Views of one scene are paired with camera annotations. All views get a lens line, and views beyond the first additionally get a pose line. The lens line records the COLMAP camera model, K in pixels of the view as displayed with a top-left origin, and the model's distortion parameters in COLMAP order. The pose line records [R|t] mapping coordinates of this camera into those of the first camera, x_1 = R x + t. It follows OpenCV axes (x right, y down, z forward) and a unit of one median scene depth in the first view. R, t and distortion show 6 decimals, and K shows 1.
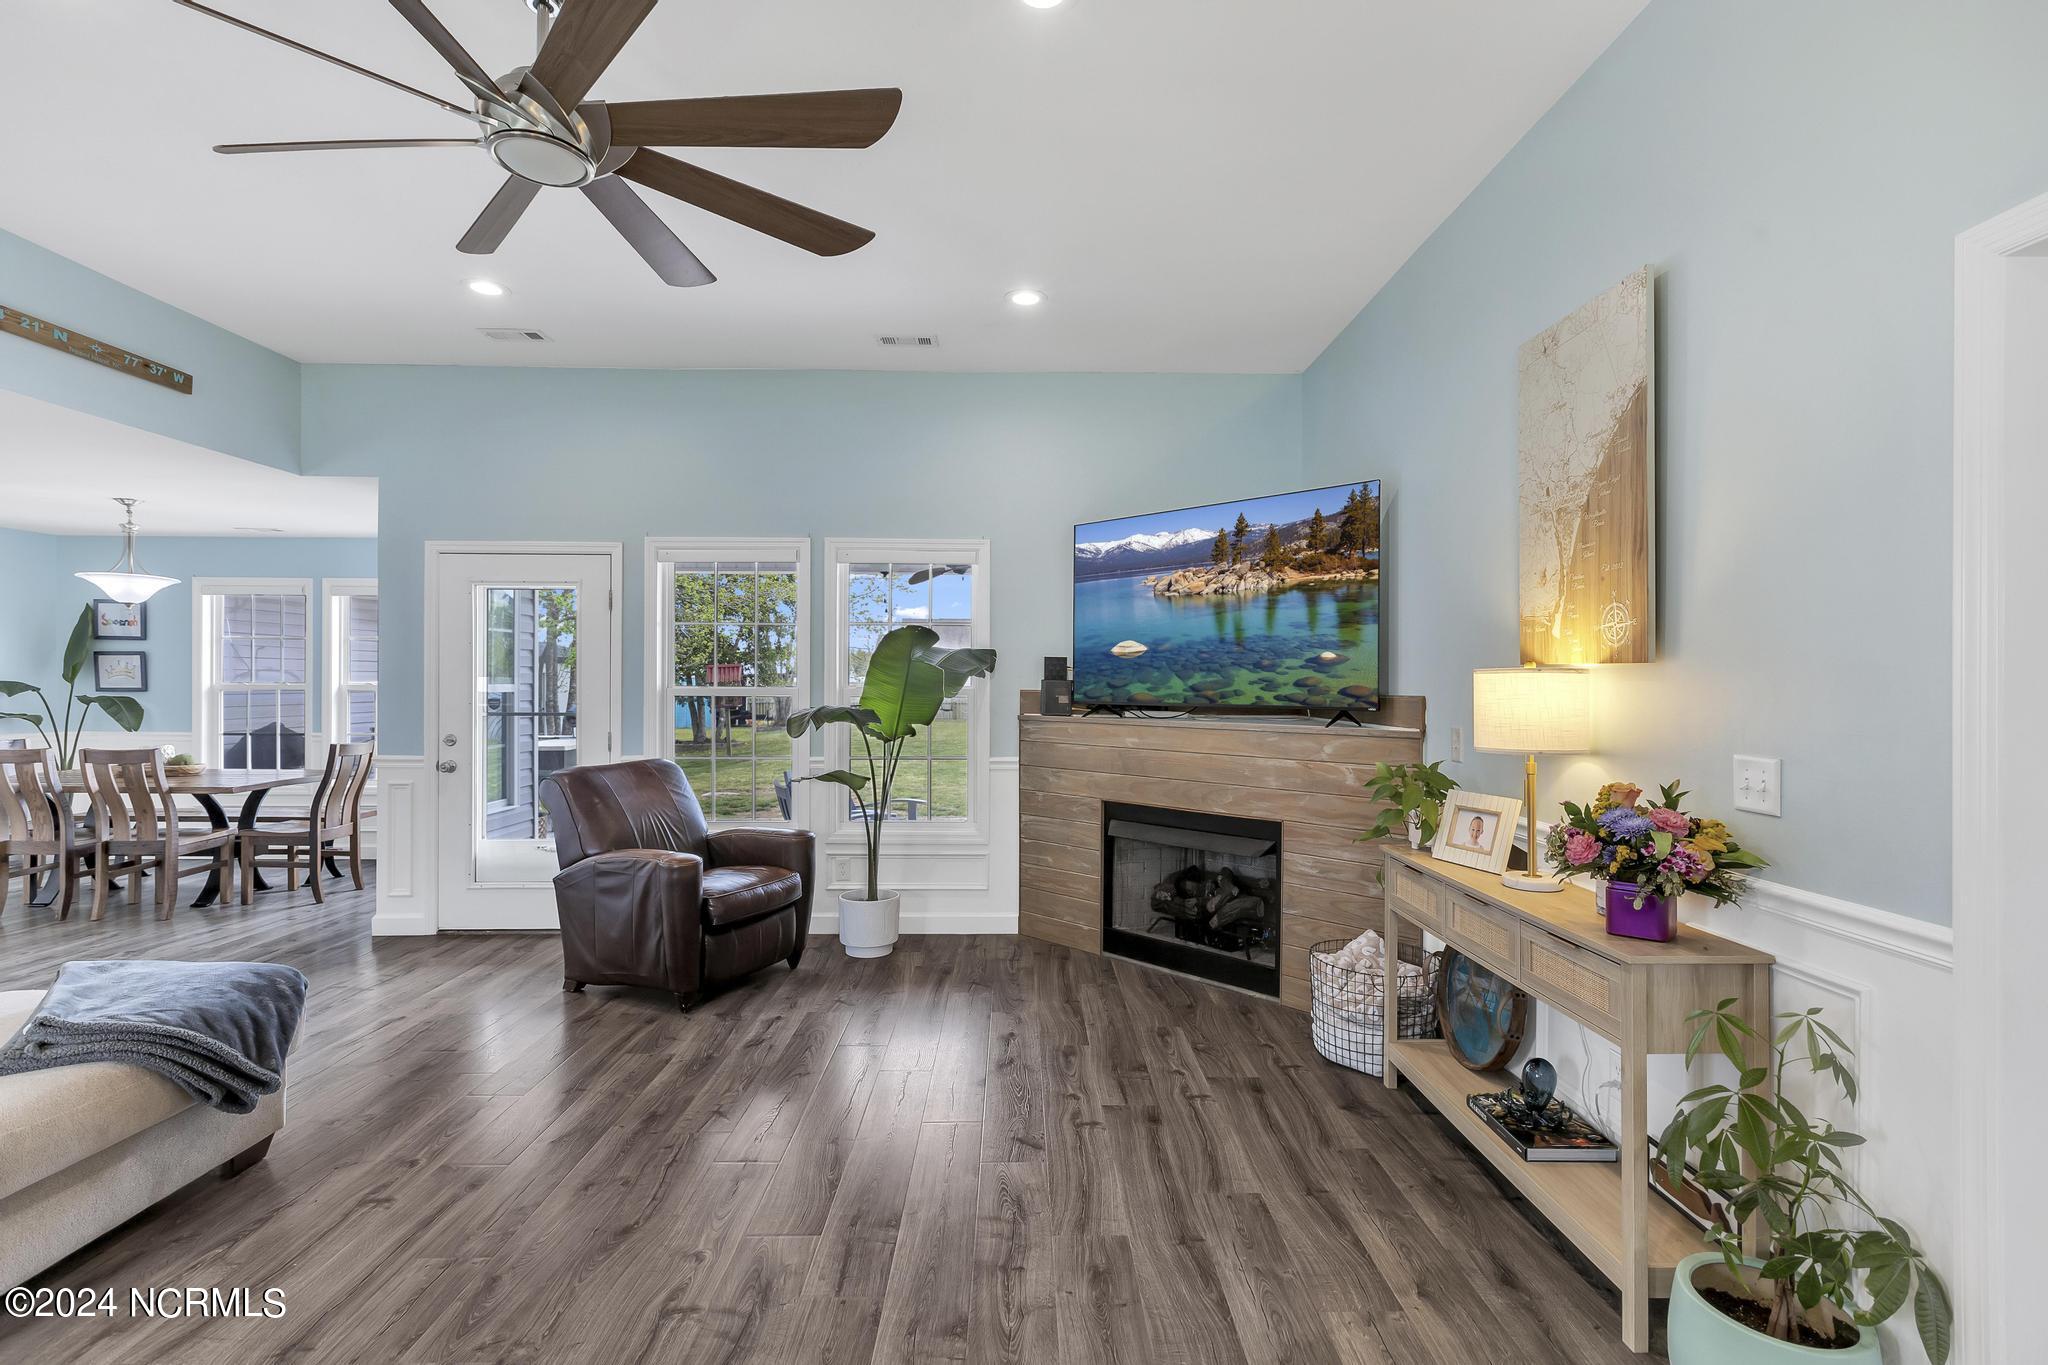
lens RADIAL K [[951.0, 0, 997.5], [0, 951.0, 680.3], [0, 0, 1]] dist [-0.000805, -0.000479]
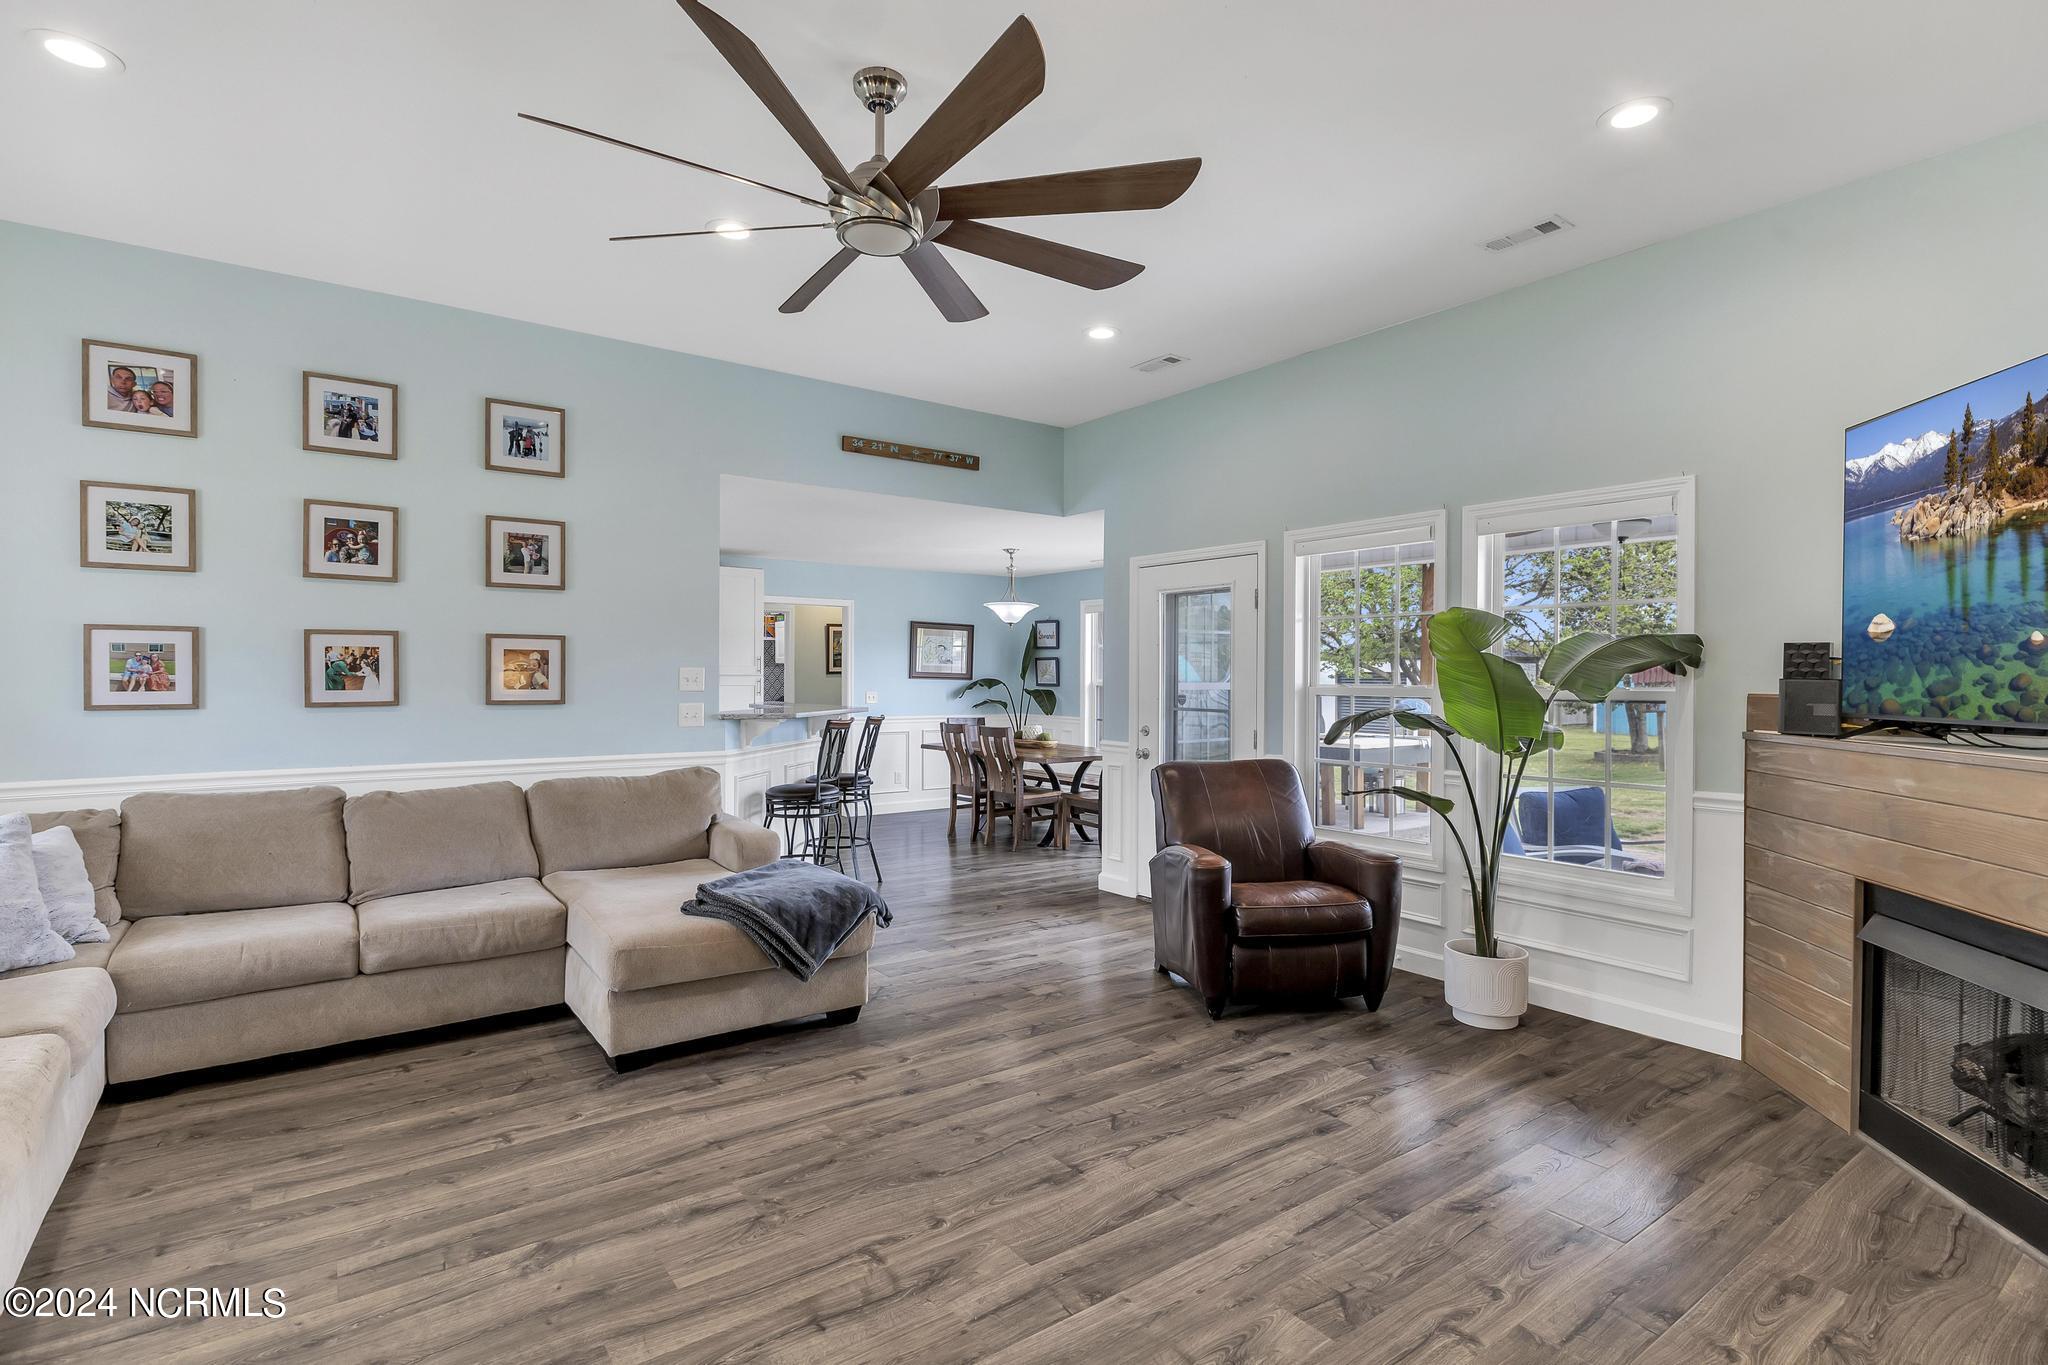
lens RADIAL K [[951.0, 0, 997.5], [0, 951.0, 680.3], [0, 0, 1]] dist [-0.000805, -0.000479]
pose [[0.587818, 0.002807, -0.808988, 0.309575], [-0.001900, 0.999996, 0.002090, 0.000456], [0.808991, 0.000309, 0.587821, 0.232180]]
